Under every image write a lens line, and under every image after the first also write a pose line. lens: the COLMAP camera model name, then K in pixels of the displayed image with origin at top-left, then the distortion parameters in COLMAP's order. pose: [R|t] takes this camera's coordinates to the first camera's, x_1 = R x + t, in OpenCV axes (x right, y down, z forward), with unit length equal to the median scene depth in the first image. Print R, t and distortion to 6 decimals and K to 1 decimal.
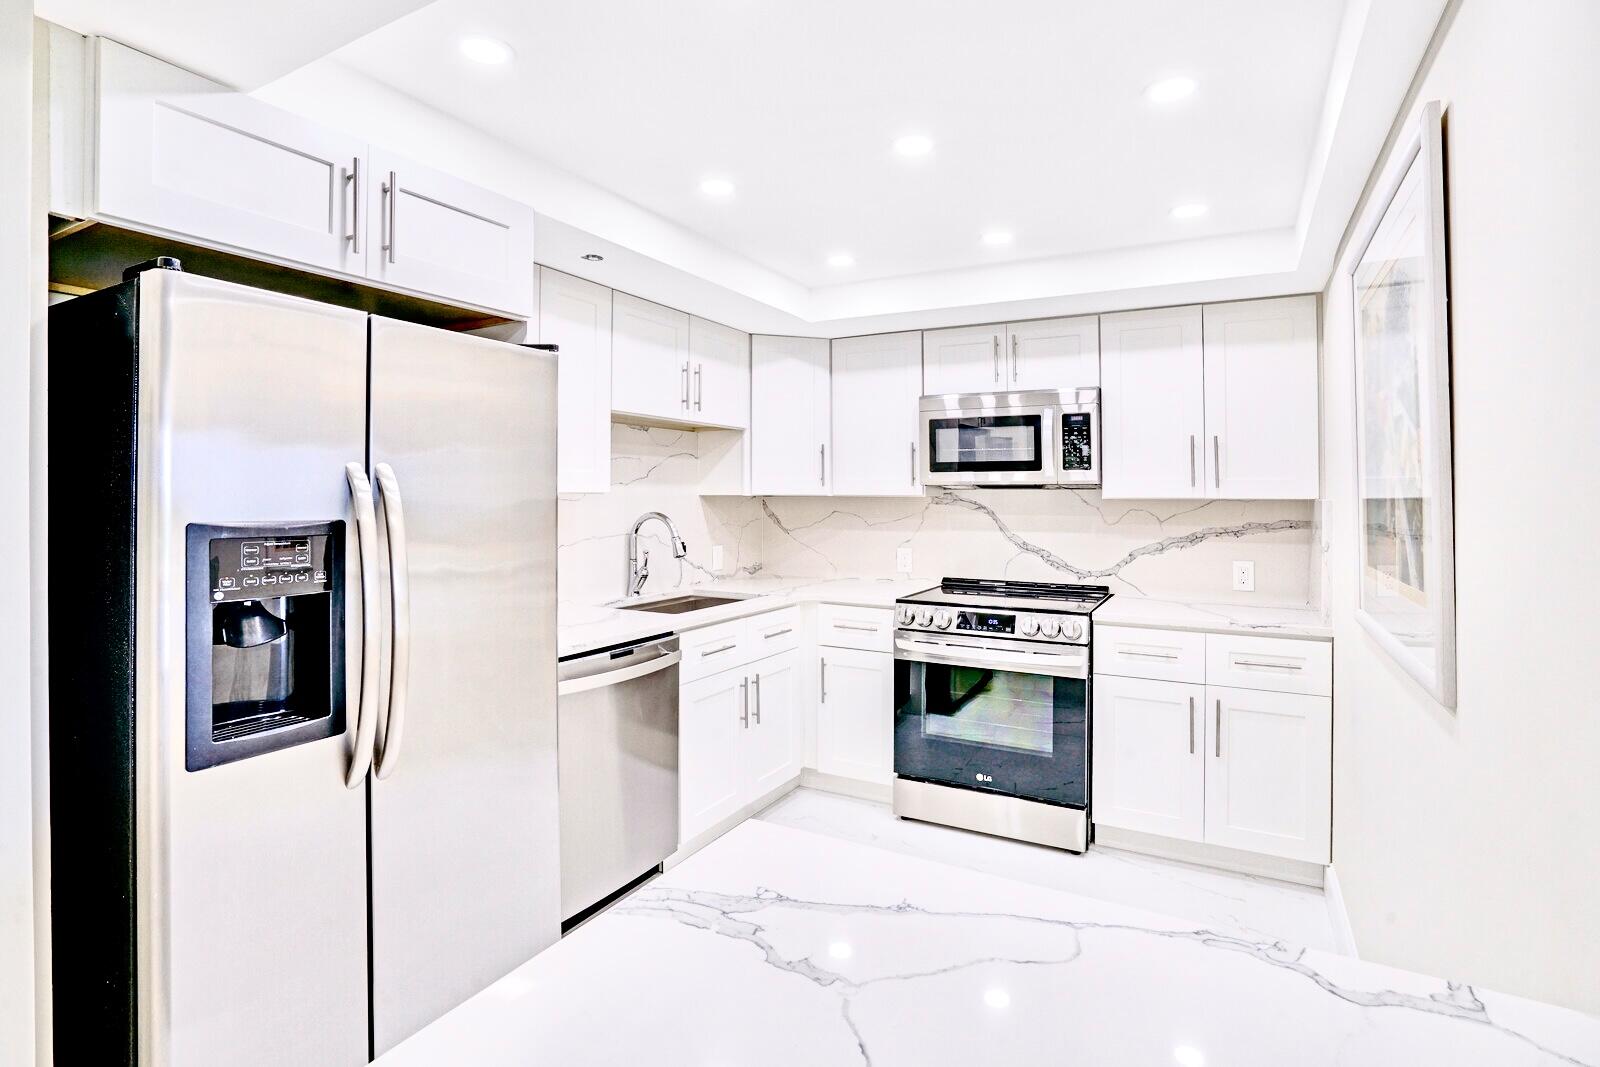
lens RADIAL K [[787.9, 0, 840.2], [0, 787.9, 494.1], [0, 0, 1]] dist [-0.027149, 0.000469]
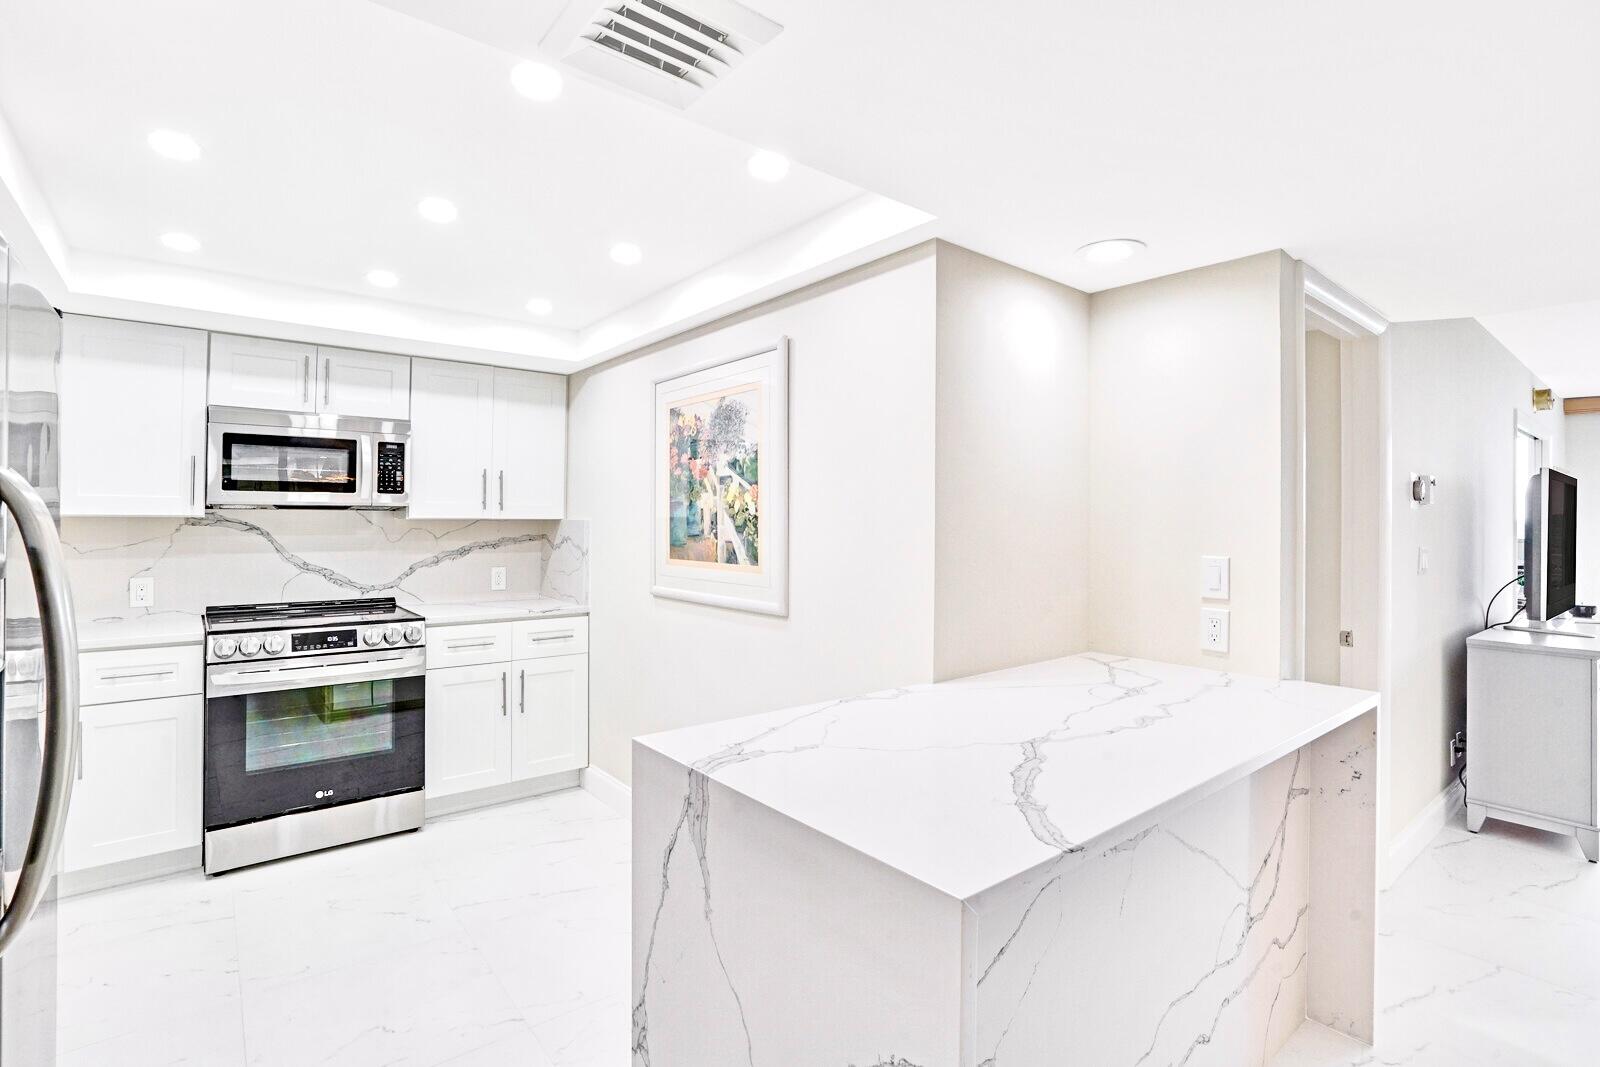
lens RADIAL K [[738.7, 0, 791.2], [0, 738.7, 518.2], [0, 0, 1]] dist [-0.003906, -0.000129]
pose [[0.424628, -0.000102, 0.905368, -0.390970], [-0.005313, 0.999982, 0.002604, -0.001177], [-0.905352, -0.005916, 0.424620, 0.043680]]
